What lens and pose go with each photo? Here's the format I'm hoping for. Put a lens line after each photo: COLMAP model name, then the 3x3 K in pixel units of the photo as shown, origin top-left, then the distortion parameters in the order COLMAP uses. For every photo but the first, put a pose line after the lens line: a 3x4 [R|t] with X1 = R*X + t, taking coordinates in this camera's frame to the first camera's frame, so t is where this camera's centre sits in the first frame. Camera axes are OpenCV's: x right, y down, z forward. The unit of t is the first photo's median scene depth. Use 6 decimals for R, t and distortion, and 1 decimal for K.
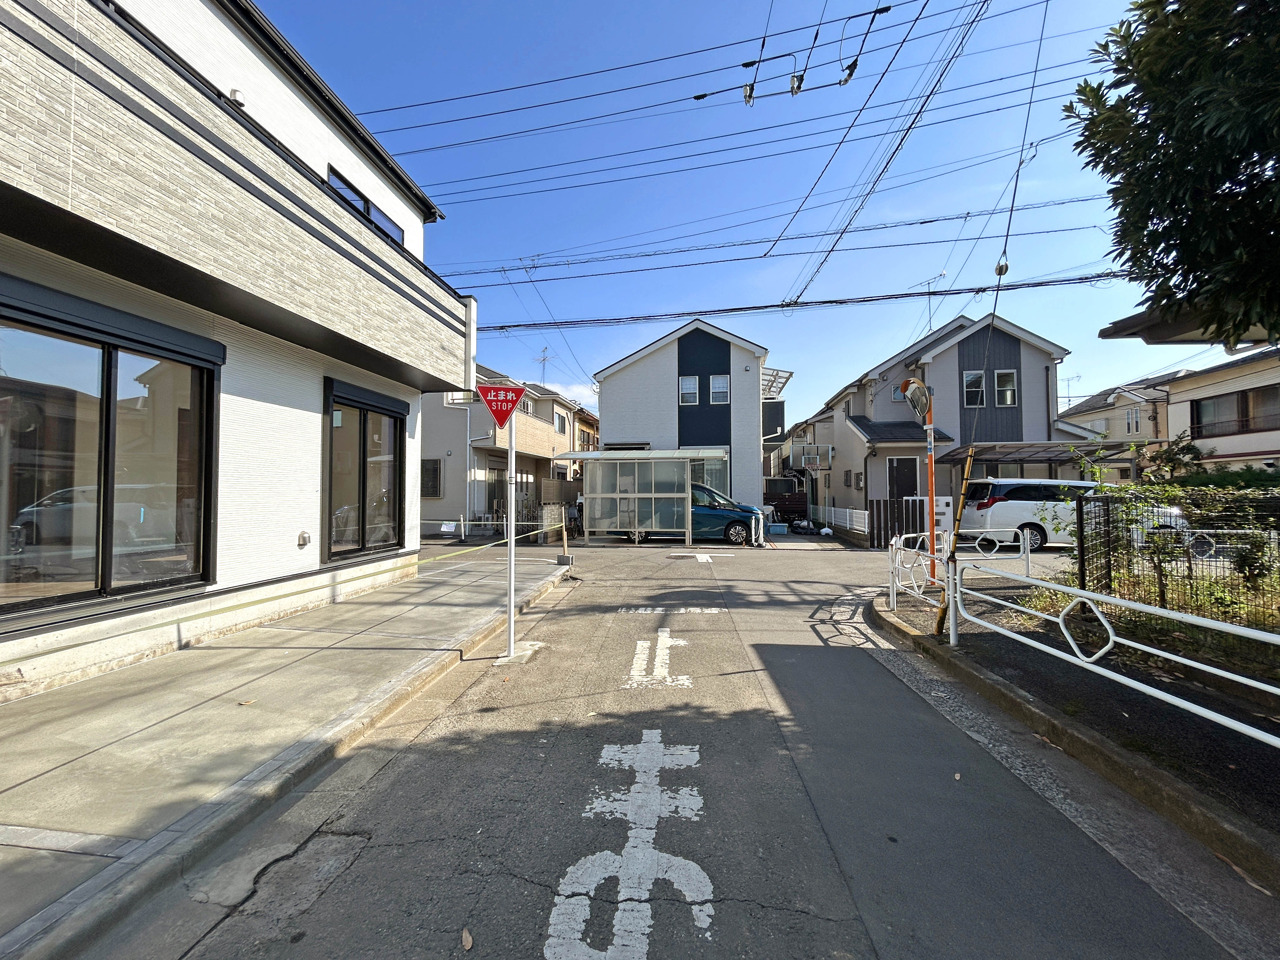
lens RADIAL K [[513.5, 0, 640.0], [0, 513.5, 480.0], [0, 0, 1]] dist [-0.001304, 0.000251]
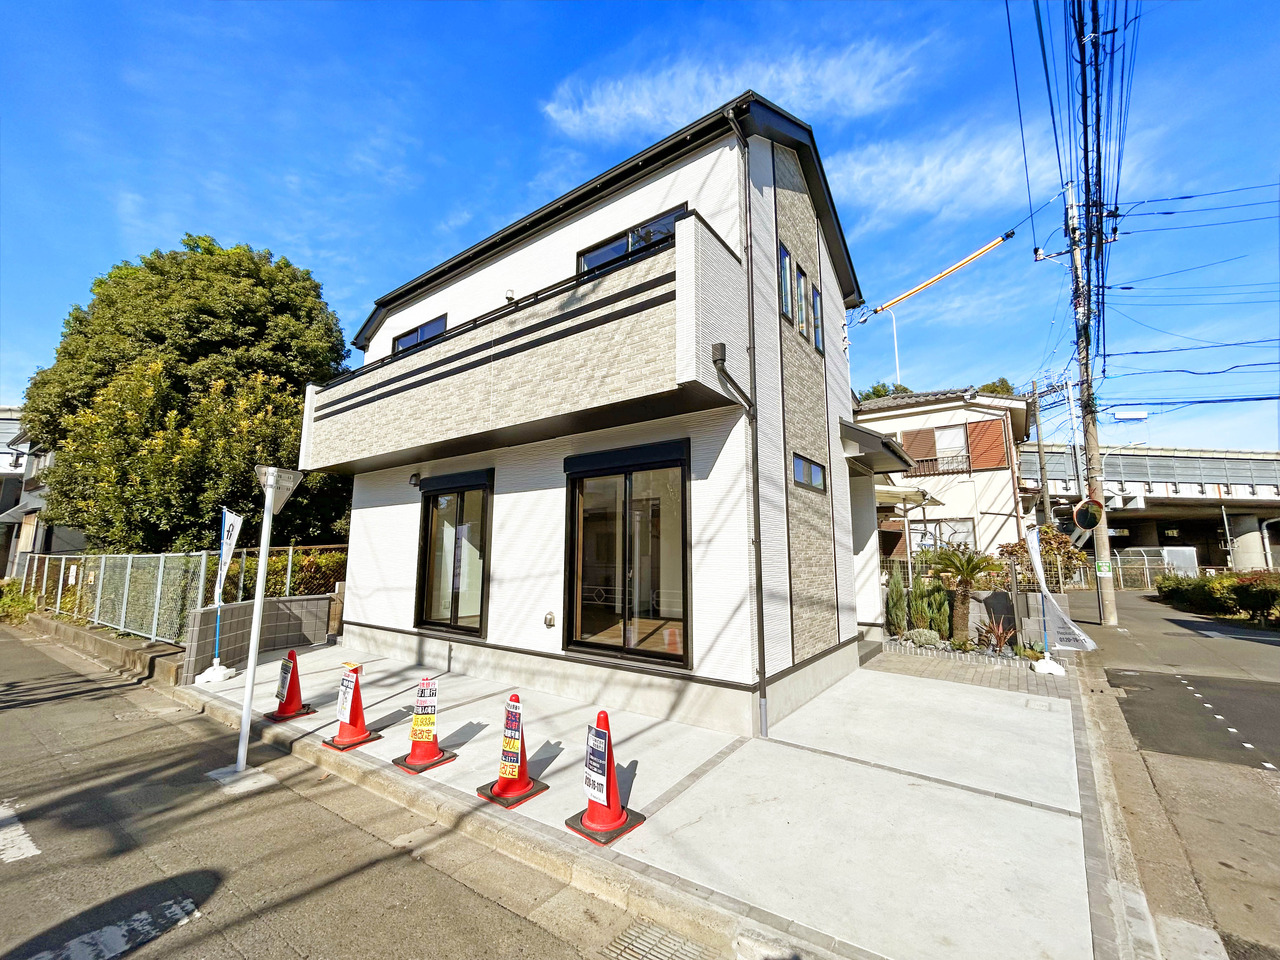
lens RADIAL K [[513.5, 0, 640.0], [0, 513.5, 480.0], [0, 0, 1]] dist [-0.001304, 0.000251]
pose [[-0.497535, -0.123036, -0.858674, 0.176157], [0.030436, 0.986804, -0.159030, 0.006494], [0.866910, -0.105258, -0.487225, 1.678845]]
